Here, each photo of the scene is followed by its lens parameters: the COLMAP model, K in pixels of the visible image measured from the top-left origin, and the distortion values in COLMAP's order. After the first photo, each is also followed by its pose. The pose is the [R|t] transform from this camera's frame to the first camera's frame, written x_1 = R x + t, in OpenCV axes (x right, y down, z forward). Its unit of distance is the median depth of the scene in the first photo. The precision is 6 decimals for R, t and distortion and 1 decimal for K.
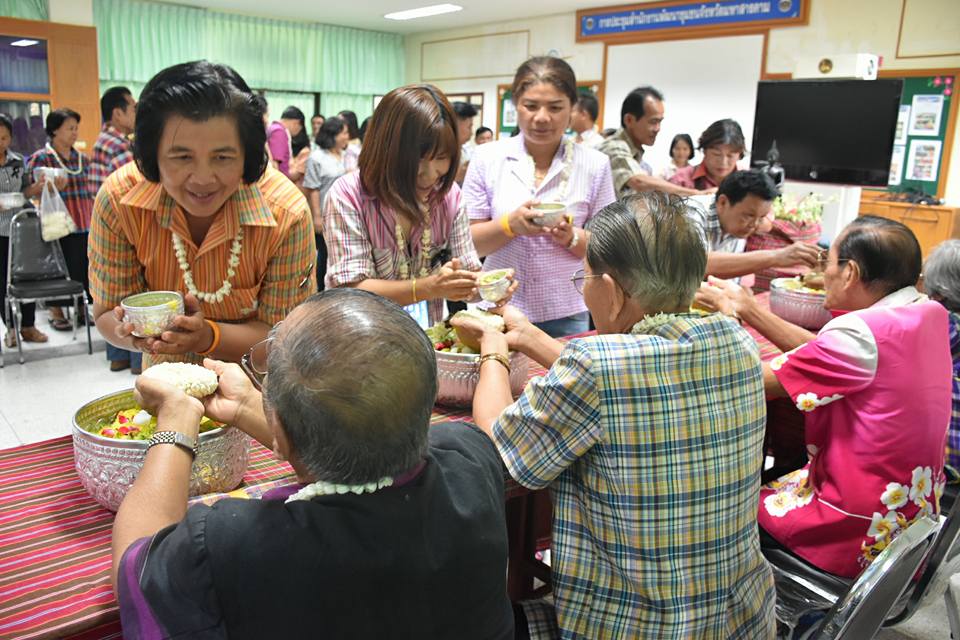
lens RADIAL K [[743.2, 0, 479.1], [0, 743.2, 317.1], [0, 0, 1]] dist [-0.154639, 0.097338]
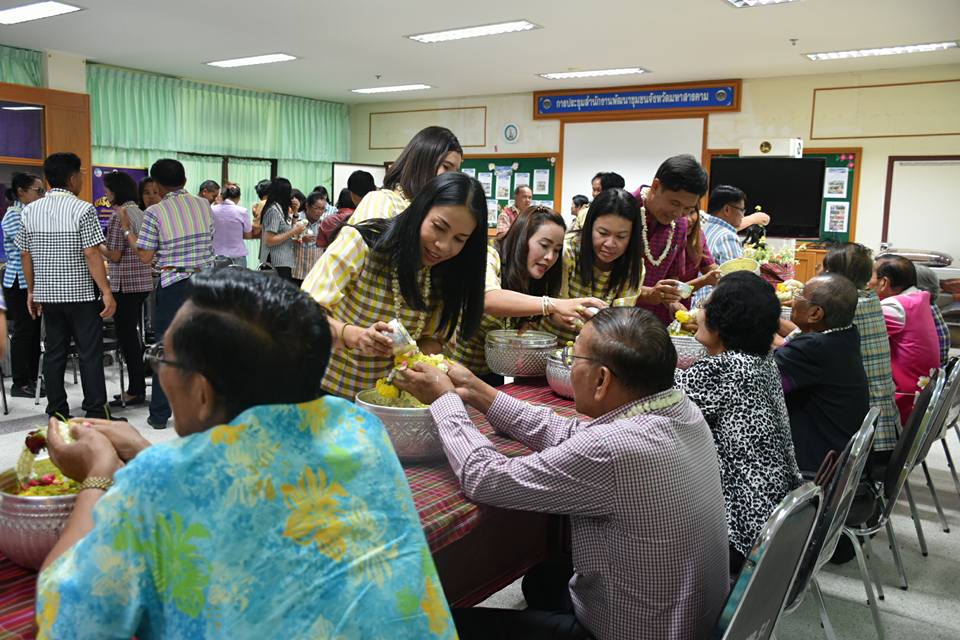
lens RADIAL K [[833.1, 0, 480.0], [0, 833.1, 320.0], [0, 0, 1]] dist [-0.120399, 0.161433]
pose [[0.974608, -0.038327, 0.220614, -0.263757], [0.057756, 0.994933, -0.082301, 0.040077], [-0.216342, 0.092953, 0.971883, -0.229357]]
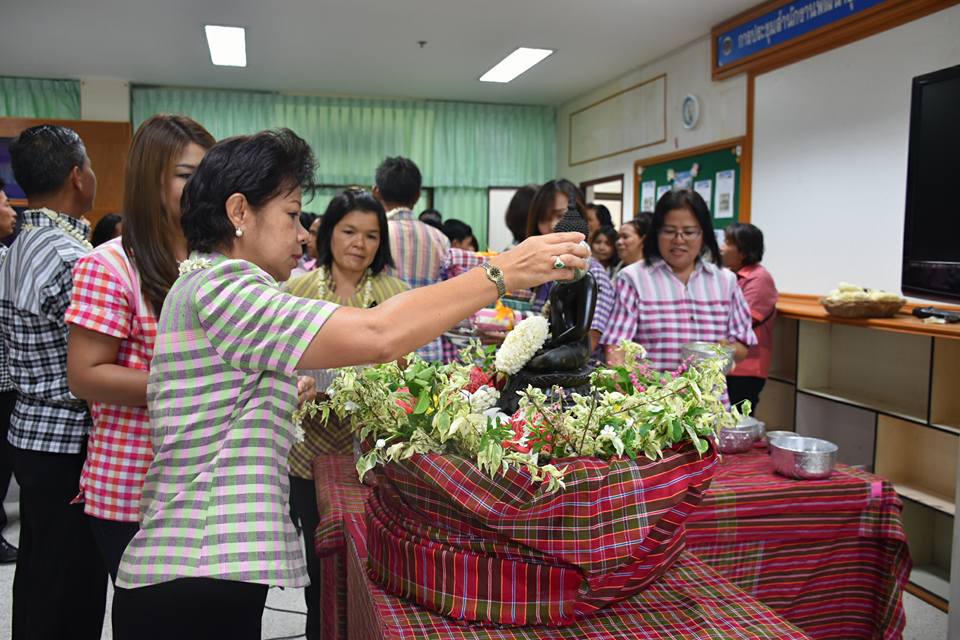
lens RADIAL K [[833.1, 0, 480.0], [0, 833.1, 320.0], [0, 0, 1]] dist [-0.120399, 0.161433]
pose [[0.884997, 0.011177, -0.465463, 0.301794], [-0.085432, 0.986637, -0.138741, -0.069363], [0.457692, 0.162551, 0.874125, 0.359860]]
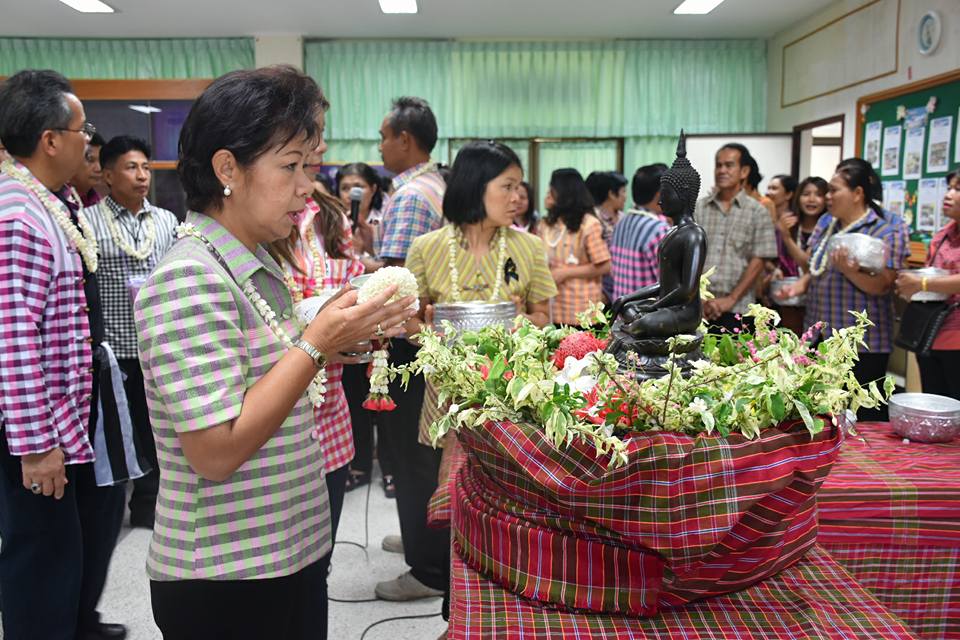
lens RADIAL K [[910.8, 0, 480.0], [0, 910.8, 320.0], [0, 0, 1]] dist [-0.069400, 0.161003]
pose [[0.750131, 0.040041, -0.660076, 0.328963], [-0.120185, 0.989797, -0.076540, -0.070604], [0.650276, 0.136746, 0.747289, 0.372979]]
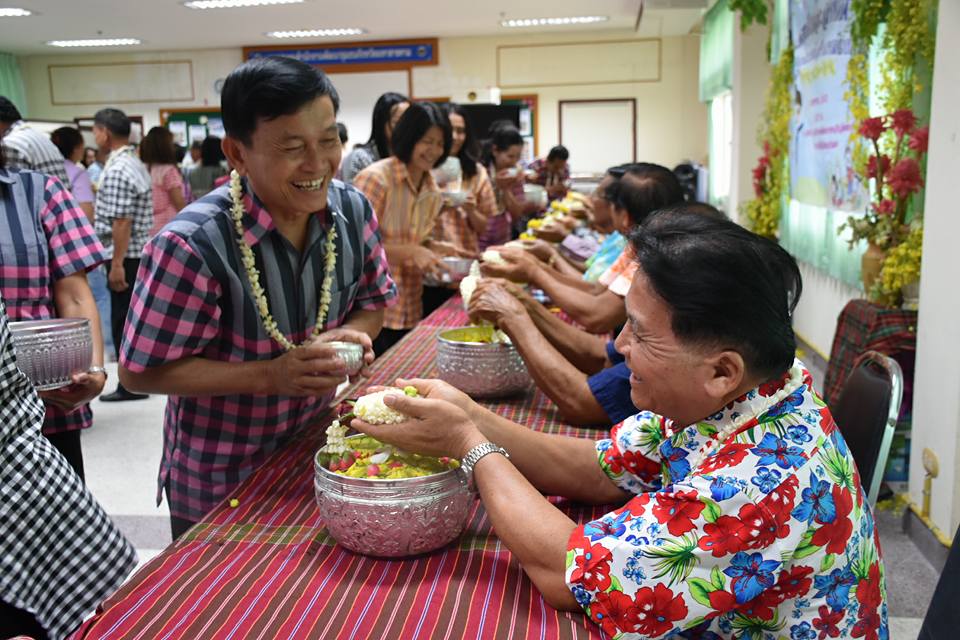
lens RADIAL K [[910.8, 0, 480.0], [0, 910.8, 320.0], [0, 0, 1]] dist [-0.069400, 0.161003]
pose [[0.754302, -0.168229, 0.634608, -0.633548], [0.198378, 0.979833, 0.023951, 0.069374], [-0.625839, 0.107826, 0.772463, -0.385680]]
